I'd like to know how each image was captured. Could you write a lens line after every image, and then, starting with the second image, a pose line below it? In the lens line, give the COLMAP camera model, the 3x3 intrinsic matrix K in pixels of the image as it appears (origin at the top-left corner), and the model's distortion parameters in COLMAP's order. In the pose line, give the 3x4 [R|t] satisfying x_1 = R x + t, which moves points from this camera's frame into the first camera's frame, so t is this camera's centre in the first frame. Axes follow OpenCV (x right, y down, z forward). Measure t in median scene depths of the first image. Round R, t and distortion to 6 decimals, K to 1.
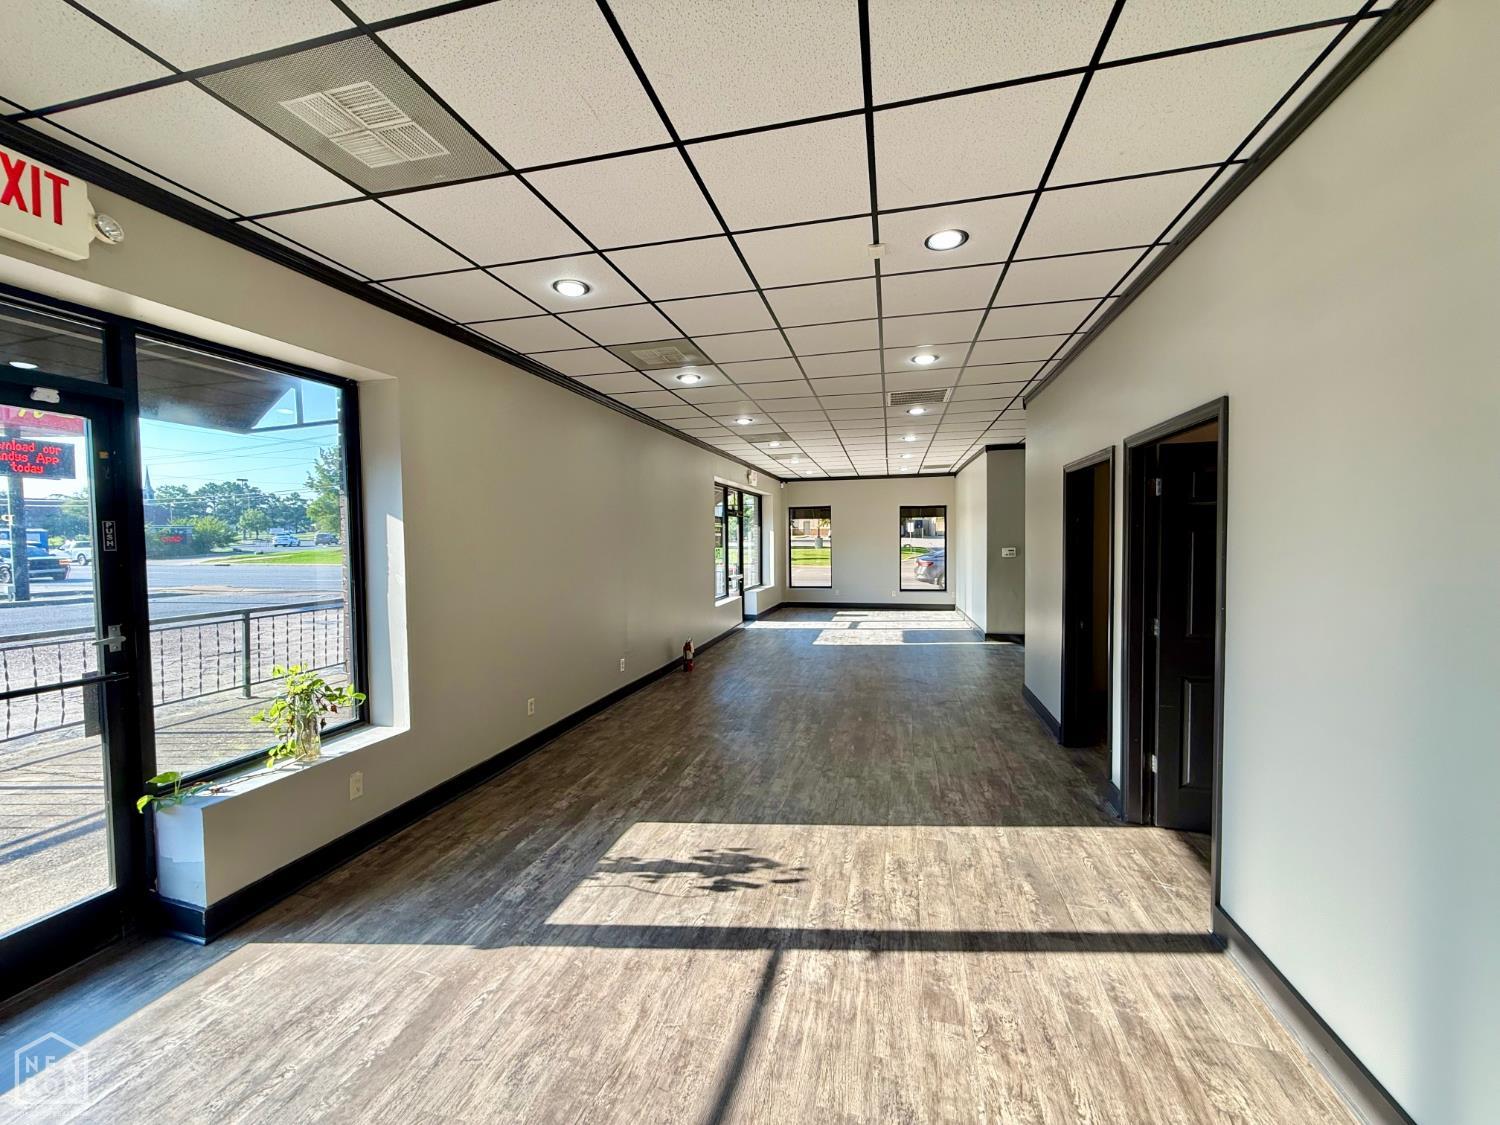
lens RADIAL K [[598.5, 0, 753.4], [0, 598.5, 558.5], [0, 0, 1]] dist [-0.000276, 0.000035]
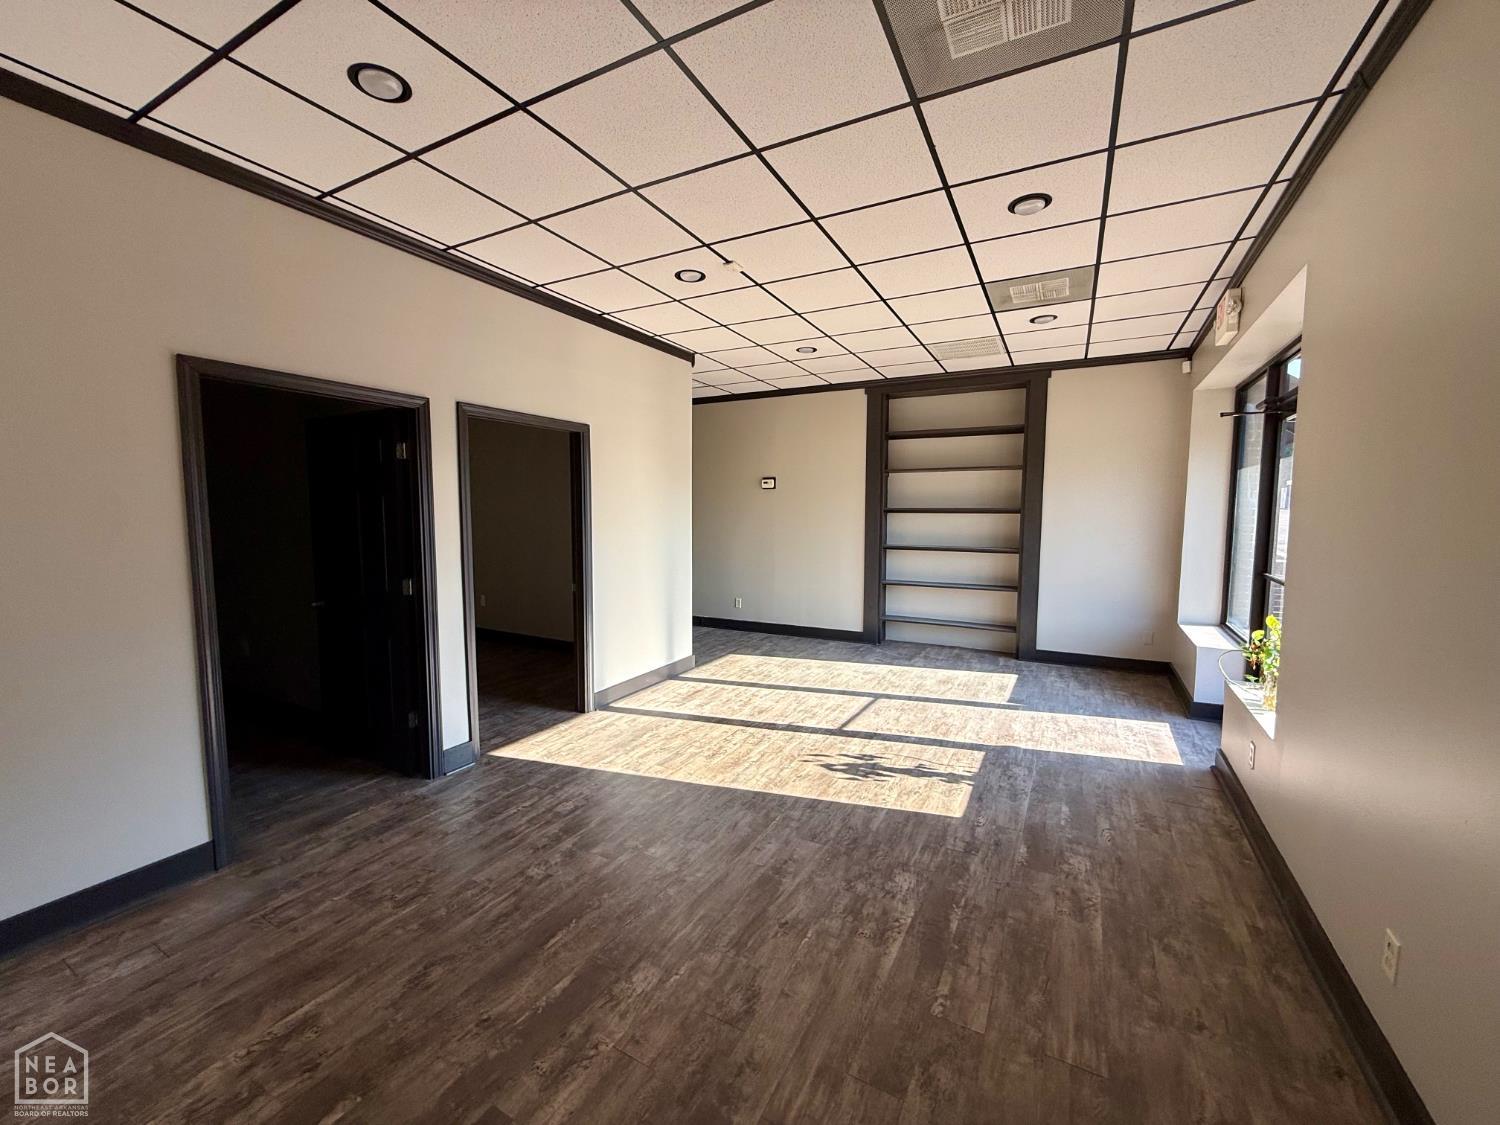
lens RADIAL K [[598.5, 0, 746.9], [0, 598.5, 563.1], [0, 0, 1]] dist [-0.000276, 0.000035]
pose [[-0.965291, -0.013709, 0.260816, -0.132558], [0.018152, 0.992685, 0.119358, -0.037555], [-0.260545, 0.119949, -0.957982, 1.919624]]
